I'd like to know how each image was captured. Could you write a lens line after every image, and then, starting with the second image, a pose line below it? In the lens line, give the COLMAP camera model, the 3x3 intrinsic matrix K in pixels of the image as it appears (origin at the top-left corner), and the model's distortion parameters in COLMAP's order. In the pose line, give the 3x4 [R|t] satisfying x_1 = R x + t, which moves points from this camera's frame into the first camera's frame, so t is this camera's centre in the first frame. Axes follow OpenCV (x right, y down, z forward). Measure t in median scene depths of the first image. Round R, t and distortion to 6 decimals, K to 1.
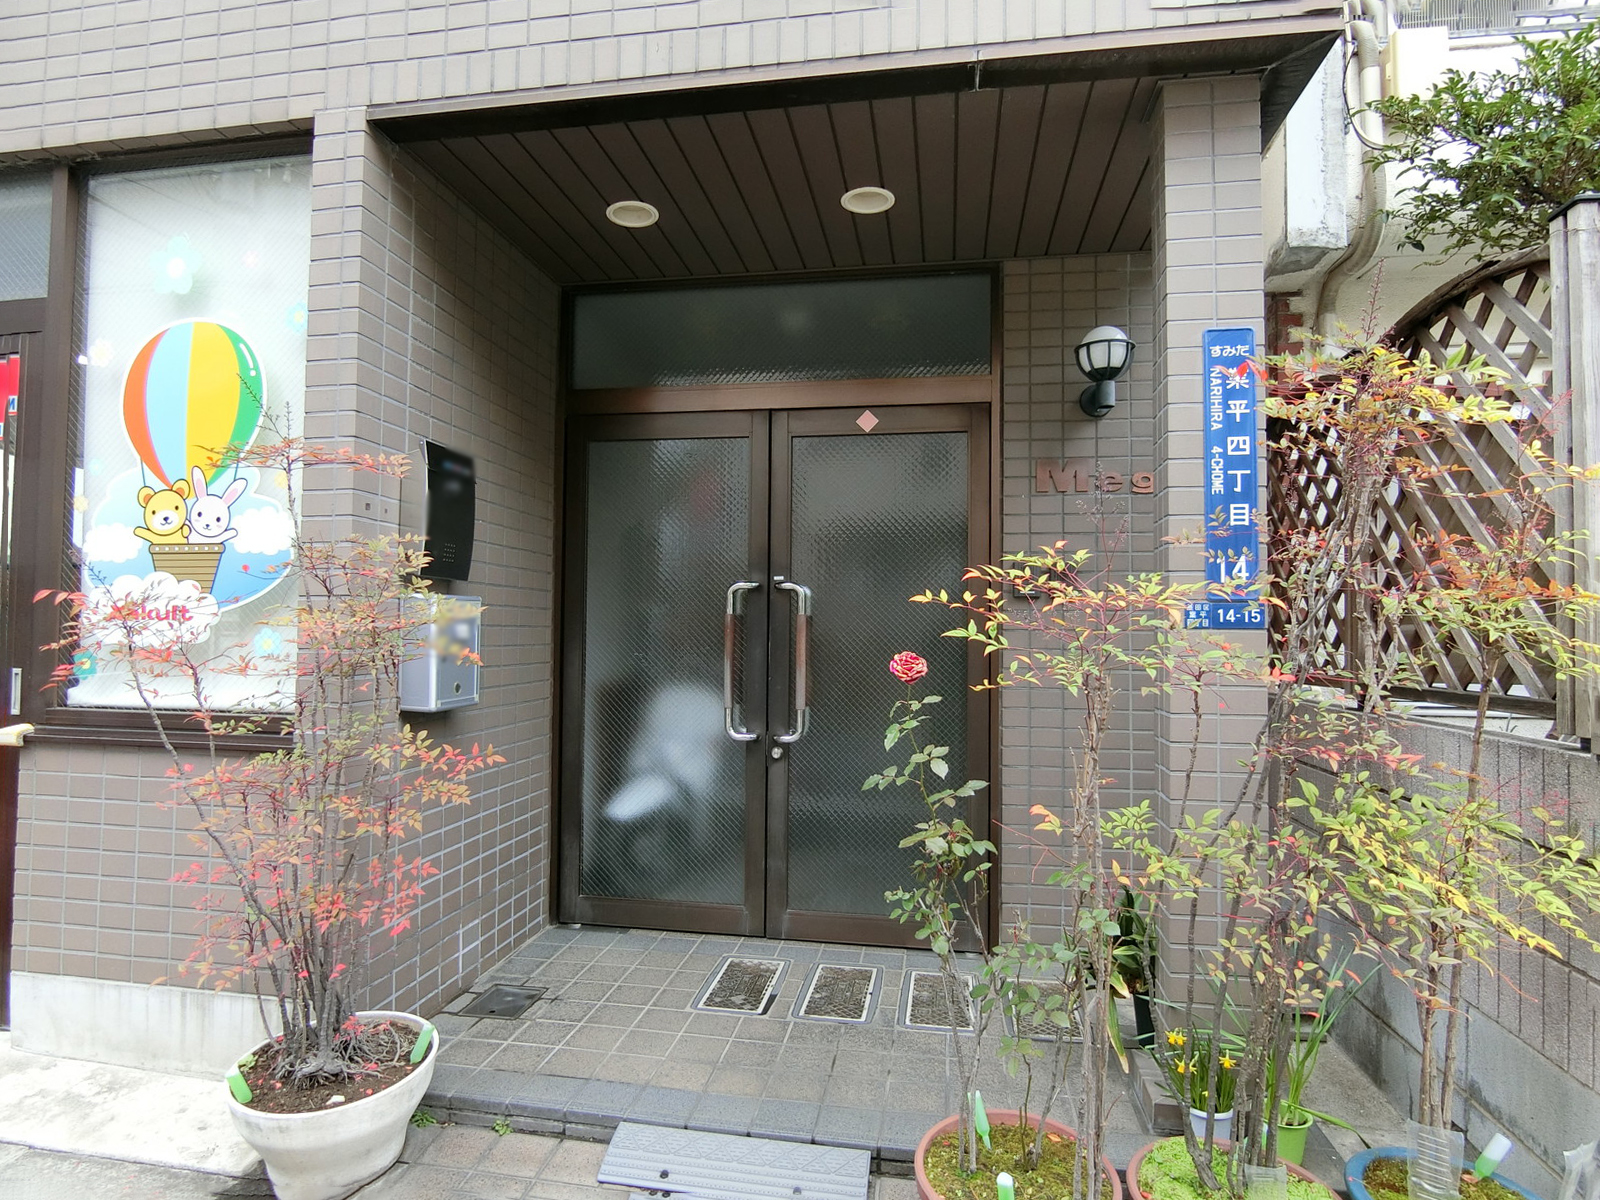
lens RADIAL K [[893.8, 0, 796.1], [0, 893.8, 602.7], [0, 0, 1]] dist [-0.014560, -0.003583]
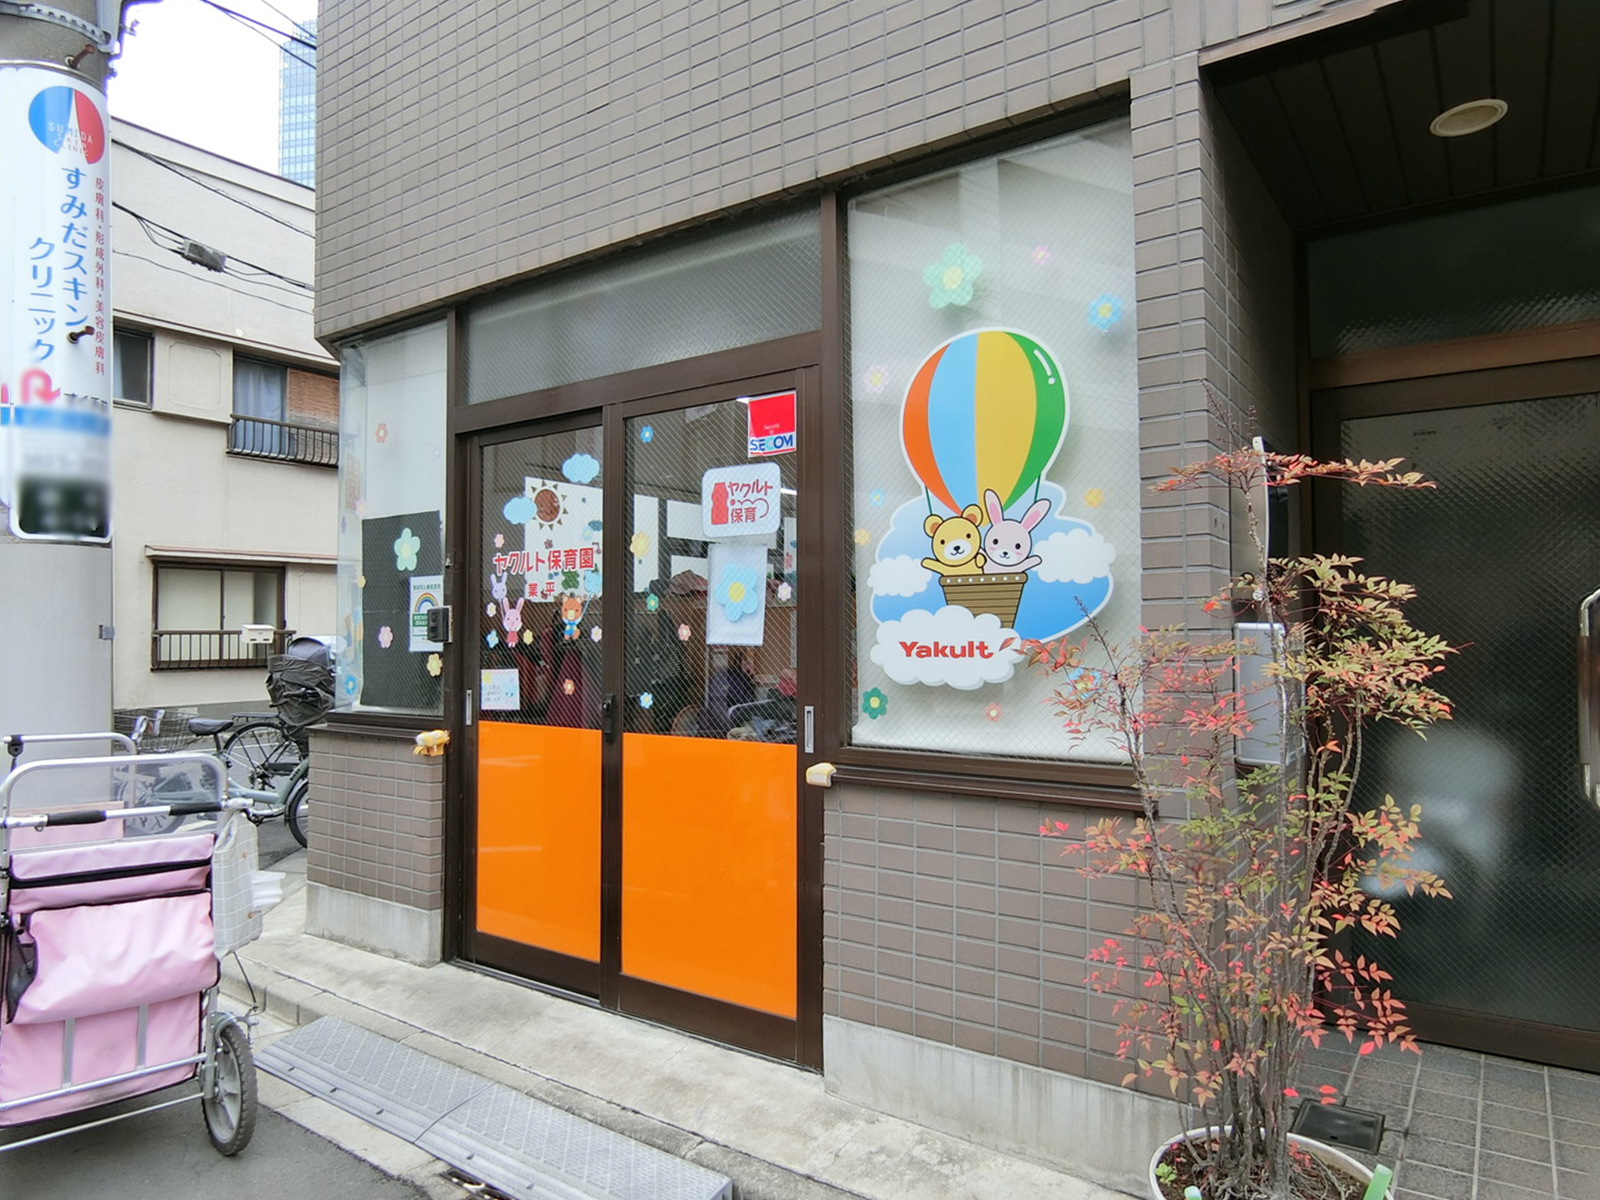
lens RADIAL K [[1010.0, 0, 796.7], [0, 1010.0, 606.9], [0, 0, 1]] dist [-0.022131, 0.005186]
pose [[0.899838, -0.026222, -0.435435, -0.409158], [0.025906, 0.999642, -0.006664, -0.030893], [0.435454, -0.005284, 0.900195, -0.029024]]
